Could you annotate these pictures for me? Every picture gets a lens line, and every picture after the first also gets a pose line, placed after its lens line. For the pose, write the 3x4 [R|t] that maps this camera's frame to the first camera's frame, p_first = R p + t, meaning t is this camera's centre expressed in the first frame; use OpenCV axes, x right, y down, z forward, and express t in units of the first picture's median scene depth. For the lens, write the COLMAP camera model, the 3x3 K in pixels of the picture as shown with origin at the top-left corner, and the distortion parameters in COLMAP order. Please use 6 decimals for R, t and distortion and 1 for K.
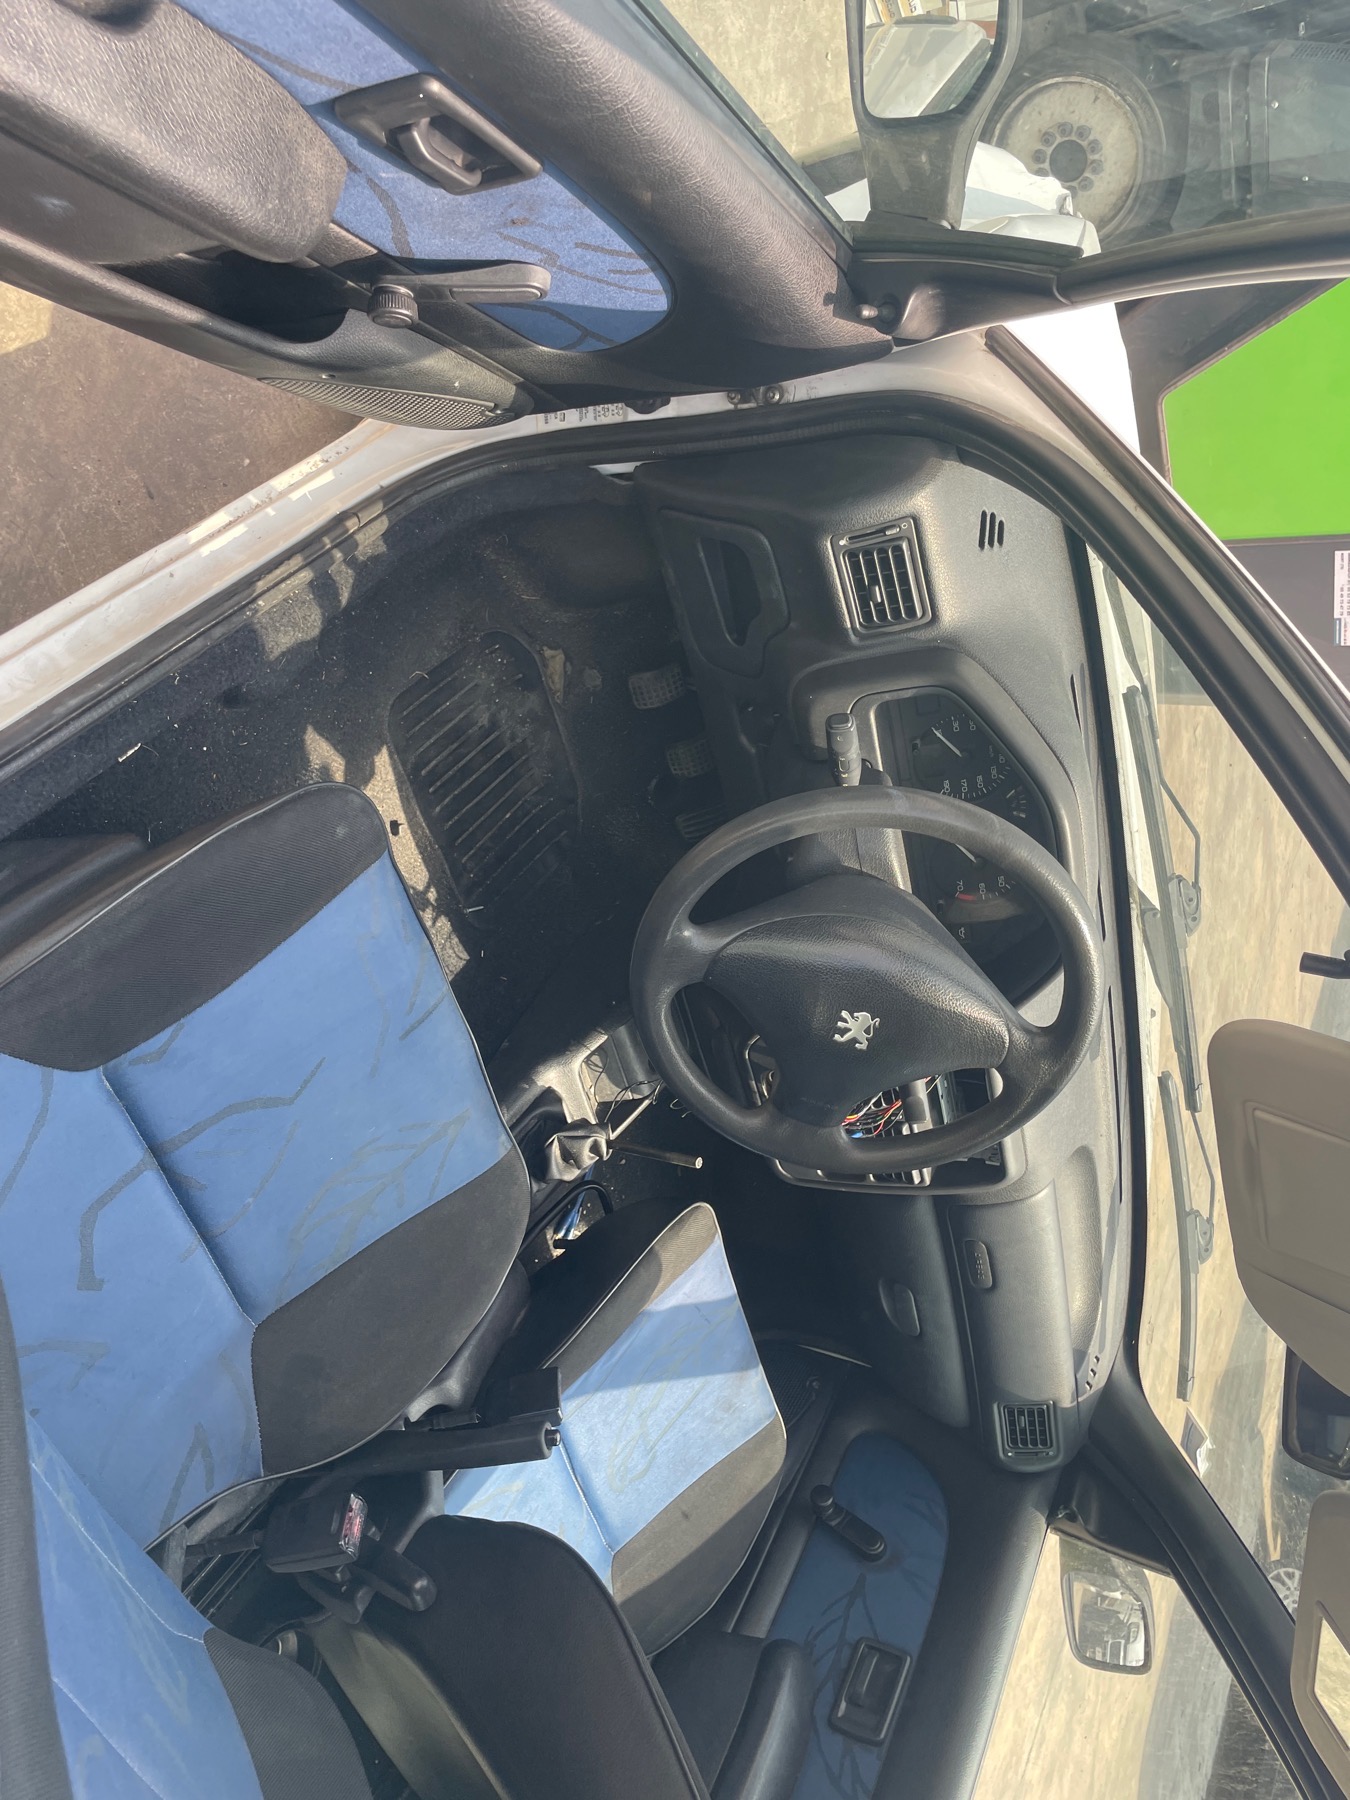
lens RADIAL K [[1364.7, 0, 675.0], [0, 1364.7, 900.0], [0, 0, 1]] dist [0.073502, -0.093494]
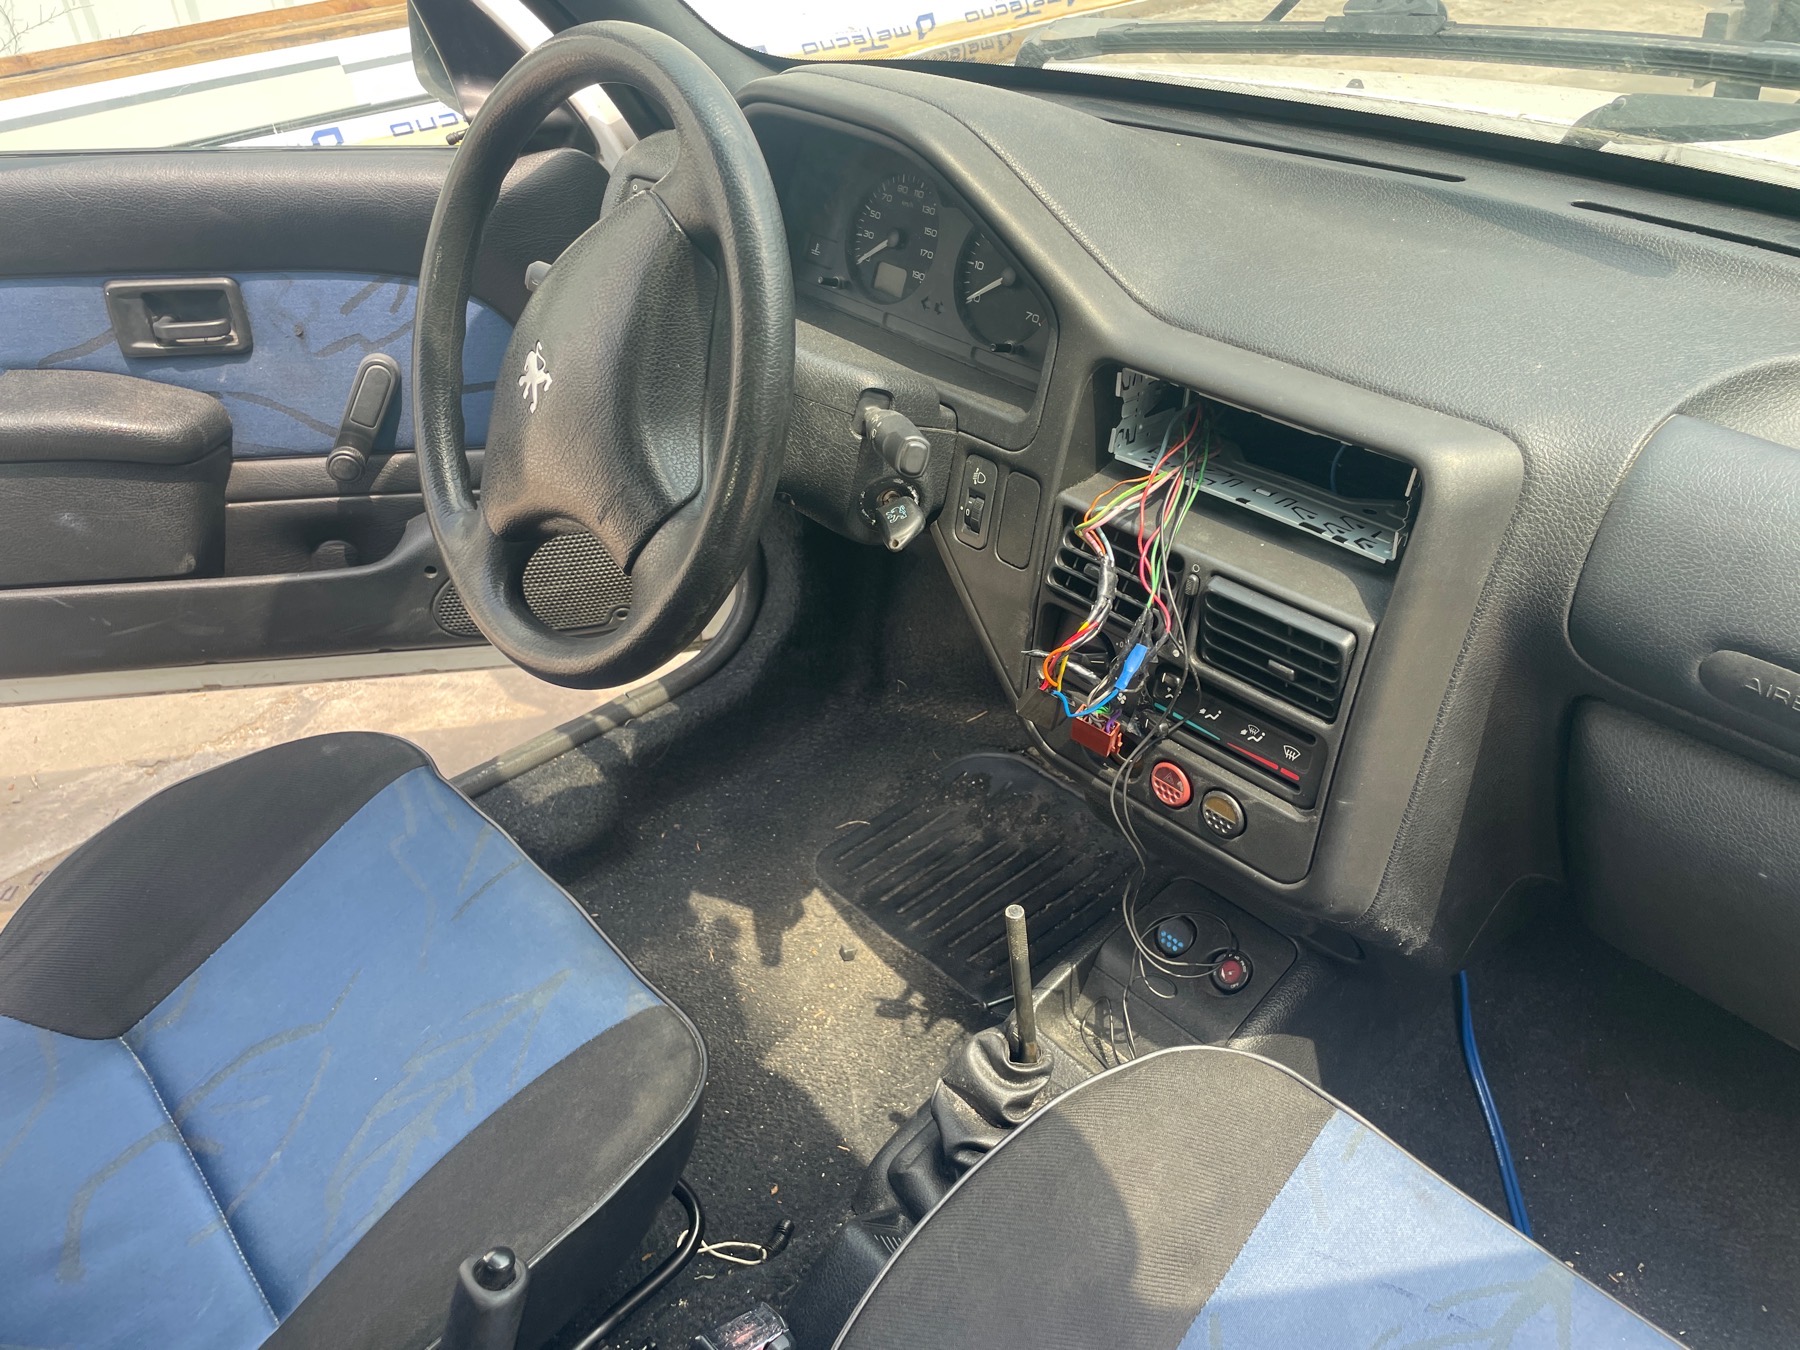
lens RADIAL K [[1364.7, 0, 891.3], [0, 1364.7, 683.5], [0, 0, 1]] dist [0.073502, -0.093494]
pose [[0.462524, -0.781802, -0.418160, 0.287053], [0.108288, 0.517924, -0.848545, 0.578261], [0.879969, 0.347190, 0.324212, 0.709203]]
